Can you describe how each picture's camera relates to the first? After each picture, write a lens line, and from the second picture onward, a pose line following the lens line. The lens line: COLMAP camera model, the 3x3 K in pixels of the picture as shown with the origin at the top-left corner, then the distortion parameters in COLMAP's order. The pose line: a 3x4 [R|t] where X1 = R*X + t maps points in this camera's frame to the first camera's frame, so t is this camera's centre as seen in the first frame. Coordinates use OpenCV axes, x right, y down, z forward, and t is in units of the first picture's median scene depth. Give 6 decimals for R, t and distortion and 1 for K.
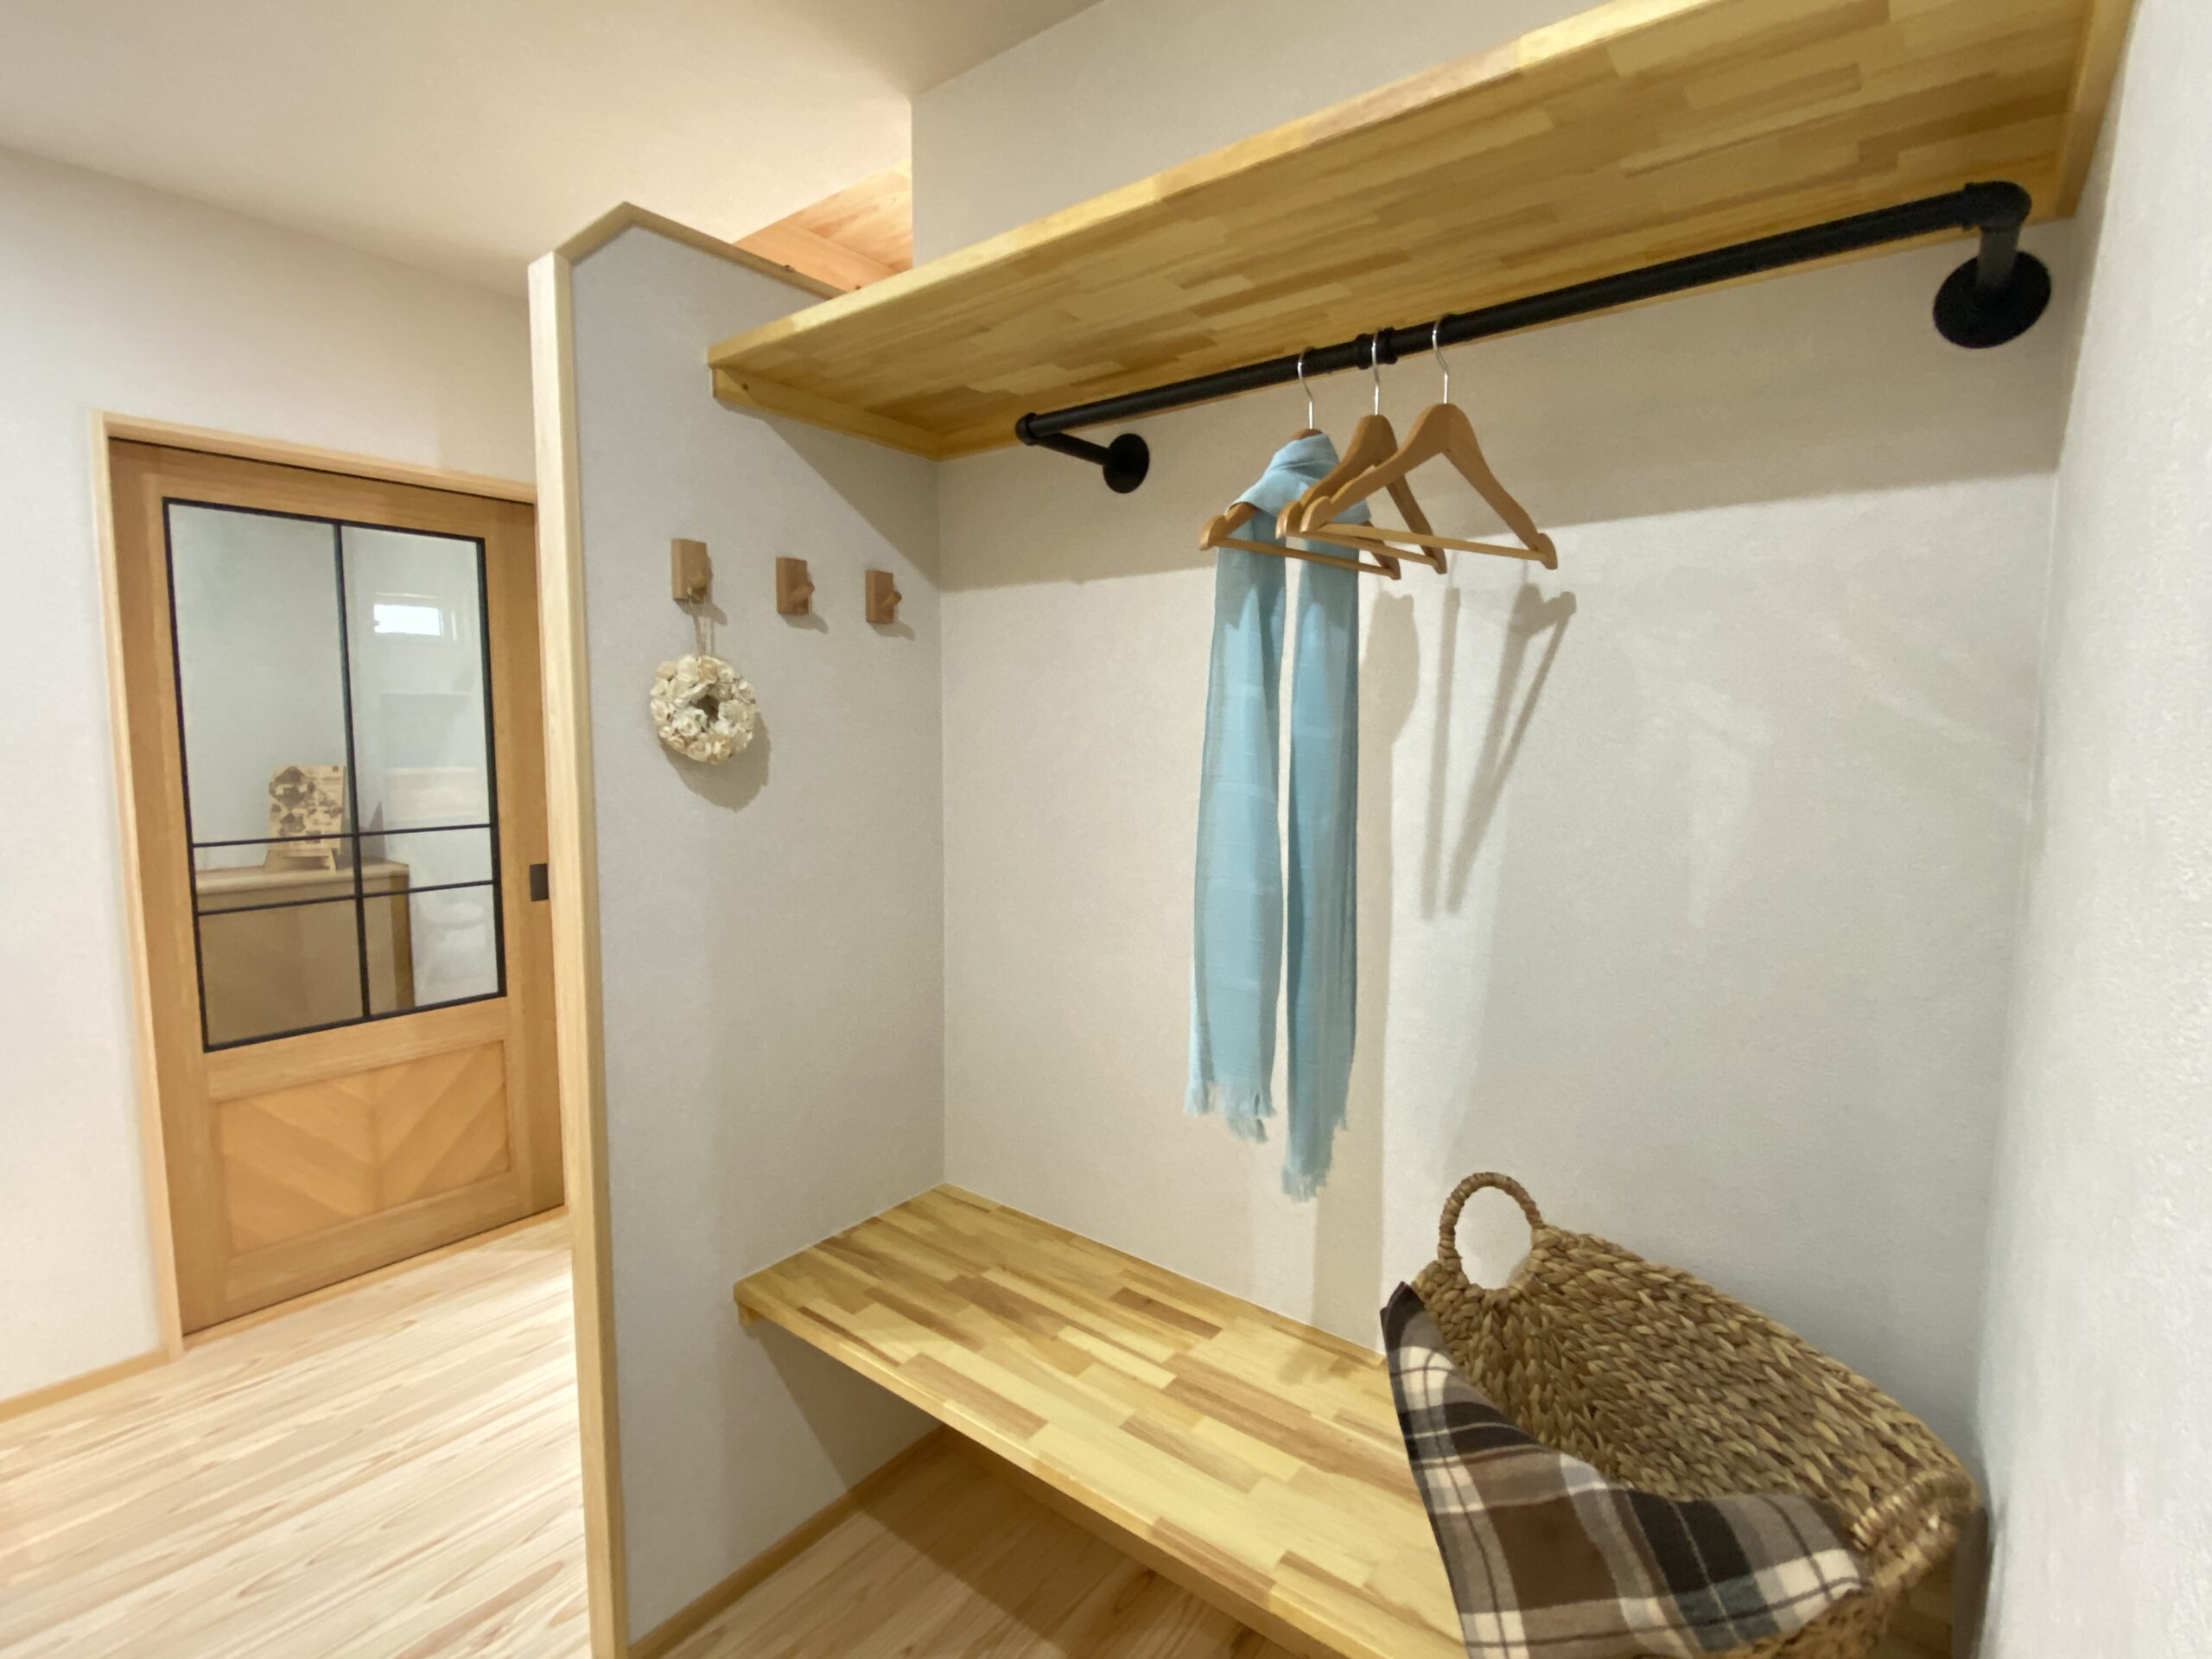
lens RADIAL K [[1026.1, 0, 1095.2], [0, 1026.1, 826.3], [0, 0, 1]] dist [0.035081, -0.029109]
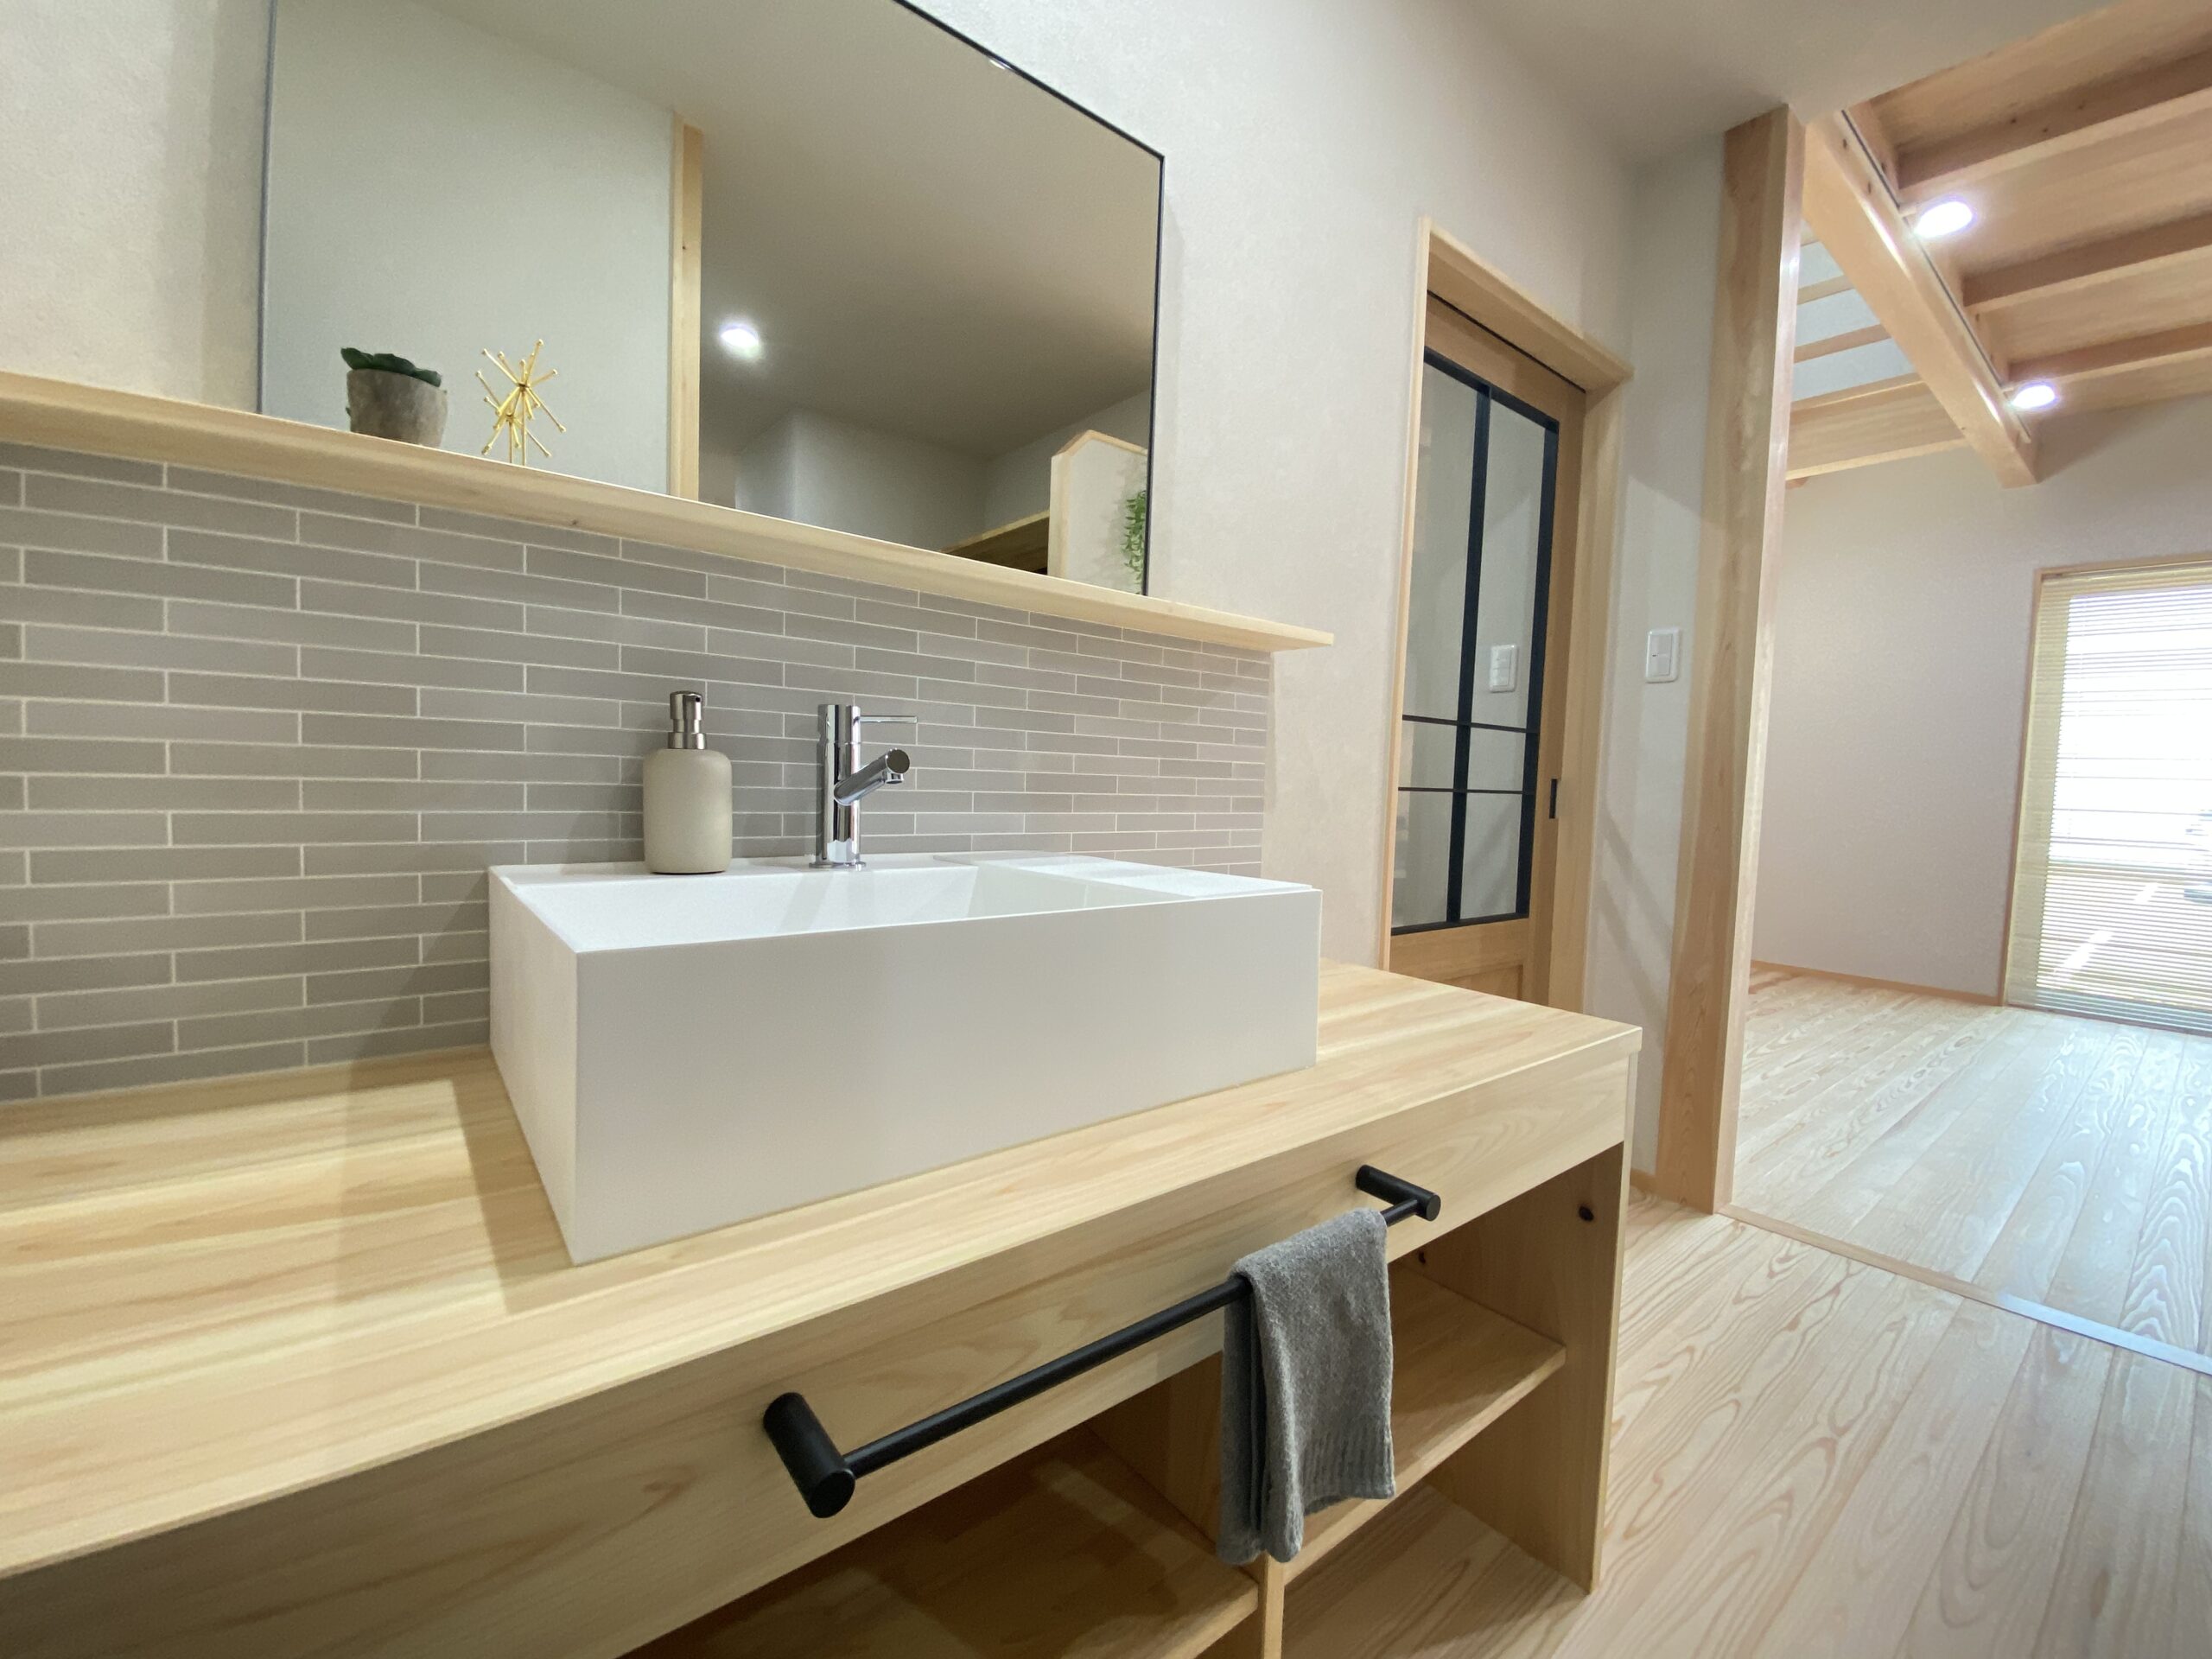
lens RADIAL K [[899.7, 0, 1117.1], [0, 899.7, 824.6], [0, 0, 1]] dist [0.014898, -0.015977]
pose [[0.973208, 0.036101, -0.227076, -0.906688], [-0.048036, 0.997727, -0.047254, 0.167912], [0.224854, 0.056896, 0.972730, 0.151360]]
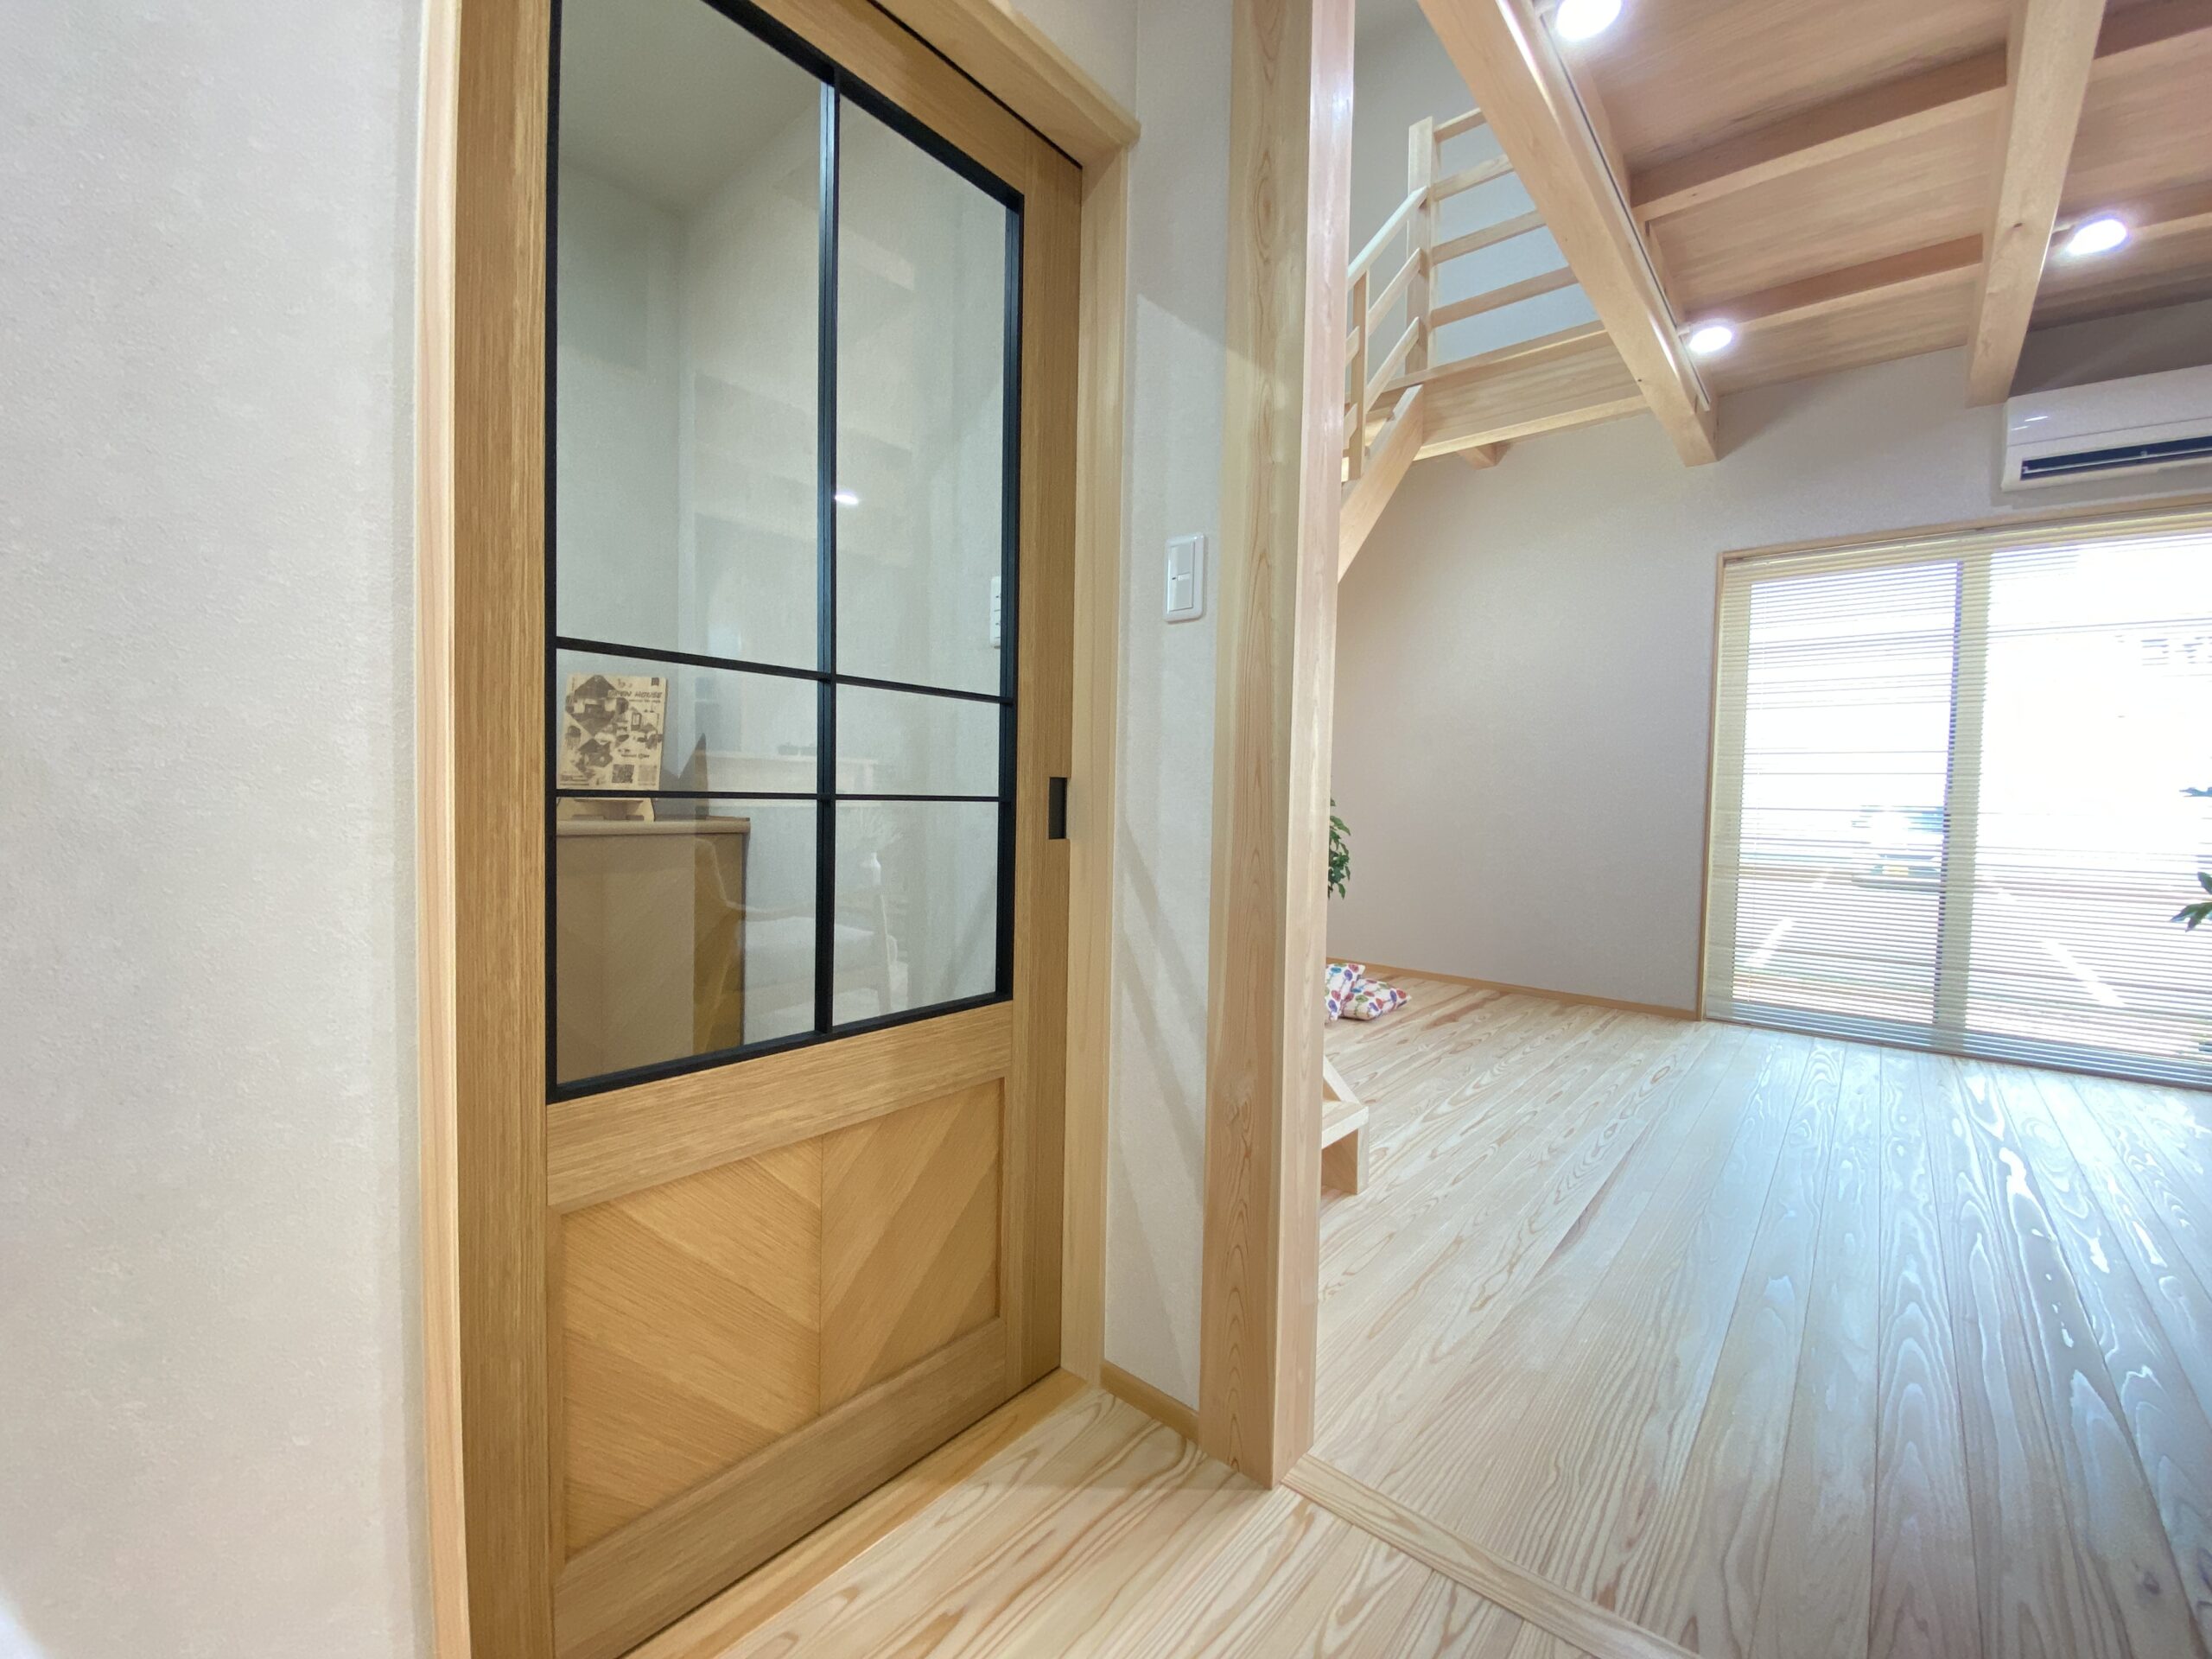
lens RADIAL K [[889.9, 0, 1107.7], [0, 889.9, 824.0], [0, 0, 1]] dist [0.026398, -0.020286]
pose [[0.999076, 0.011329, -0.041464, -0.597399], [-0.014171, 0.997522, -0.068911, 0.121787], [0.040581, 0.069435, 0.996761, 0.613594]]
